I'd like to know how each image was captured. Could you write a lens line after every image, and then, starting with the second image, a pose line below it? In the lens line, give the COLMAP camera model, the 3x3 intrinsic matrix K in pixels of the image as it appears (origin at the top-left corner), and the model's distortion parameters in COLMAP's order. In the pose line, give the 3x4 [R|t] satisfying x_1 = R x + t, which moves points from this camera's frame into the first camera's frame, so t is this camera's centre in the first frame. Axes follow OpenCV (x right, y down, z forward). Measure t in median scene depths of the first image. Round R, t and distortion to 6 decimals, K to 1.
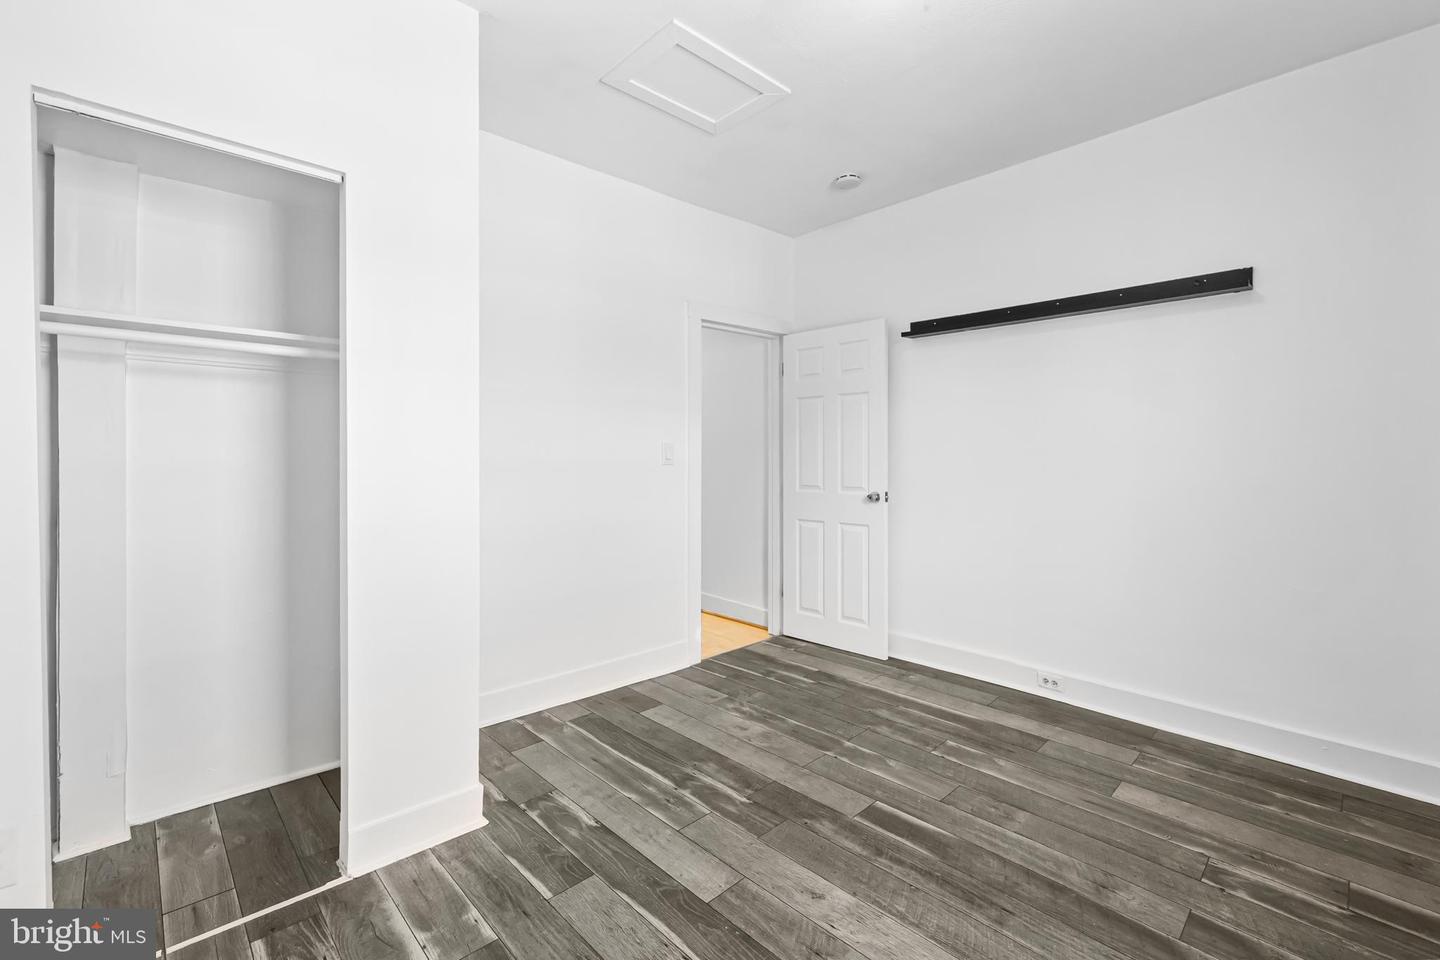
lens RADIAL K [[608.8, 0, 720.8], [0, 608.8, 469.0], [0, 0, 1]] dist [0.003810, 0.000094]
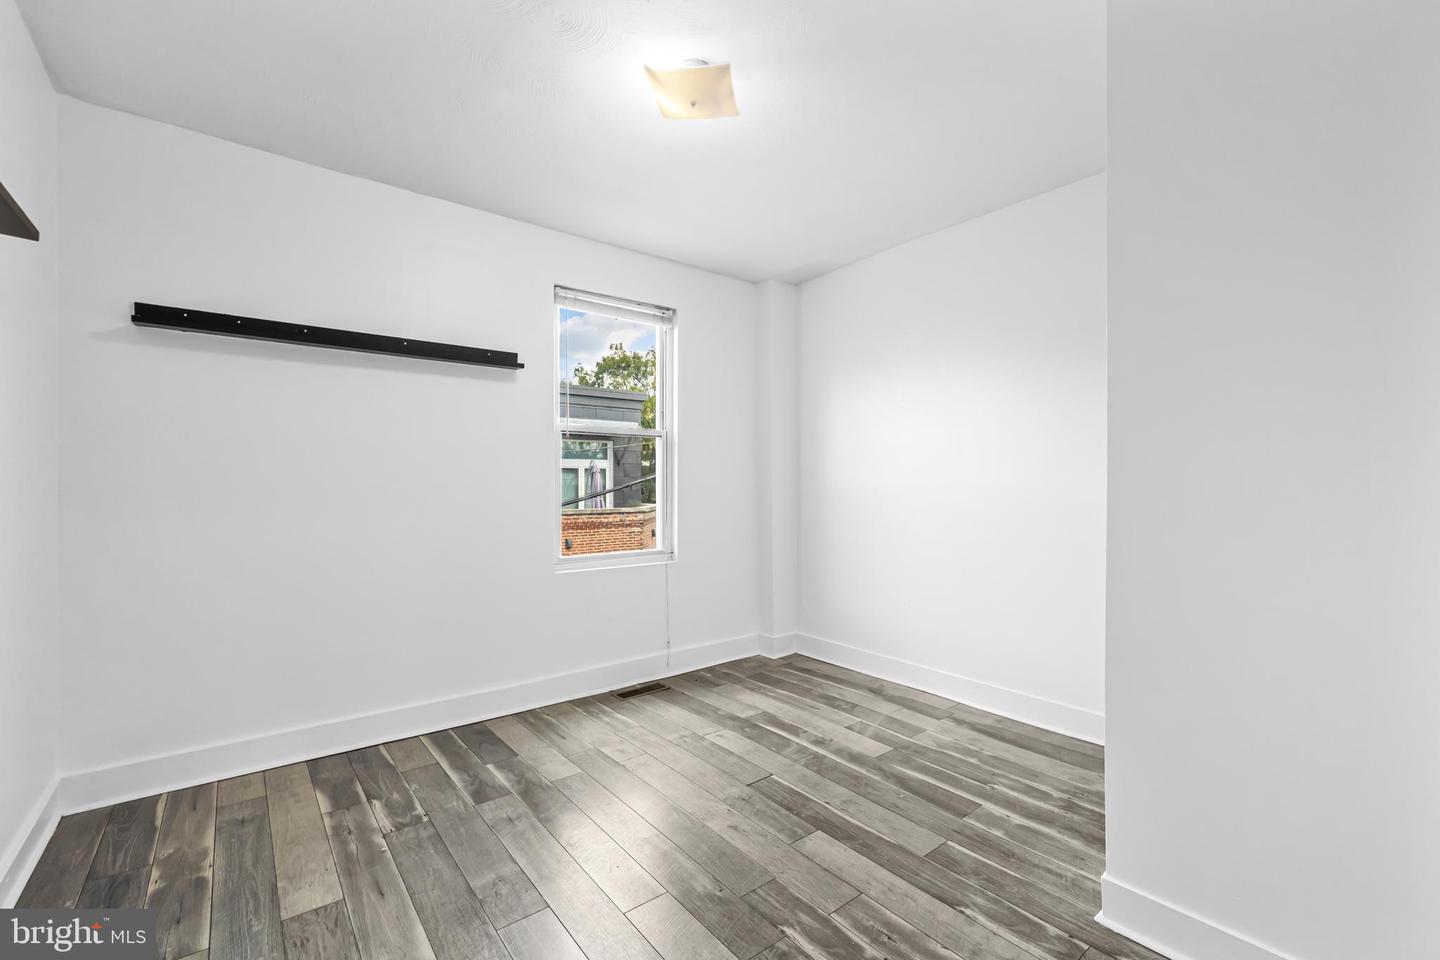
lens RADIAL K [[608.8, 0, 720.8], [0, 608.8, 469.0], [0, 0, 1]] dist [0.003810, 0.000094]
pose [[-0.996757, 0.004778, 0.080334, 0.068224], [0.004164, 0.999961, -0.007815, -0.041181], [-0.080368, -0.007455, -0.996737, 2.032544]]
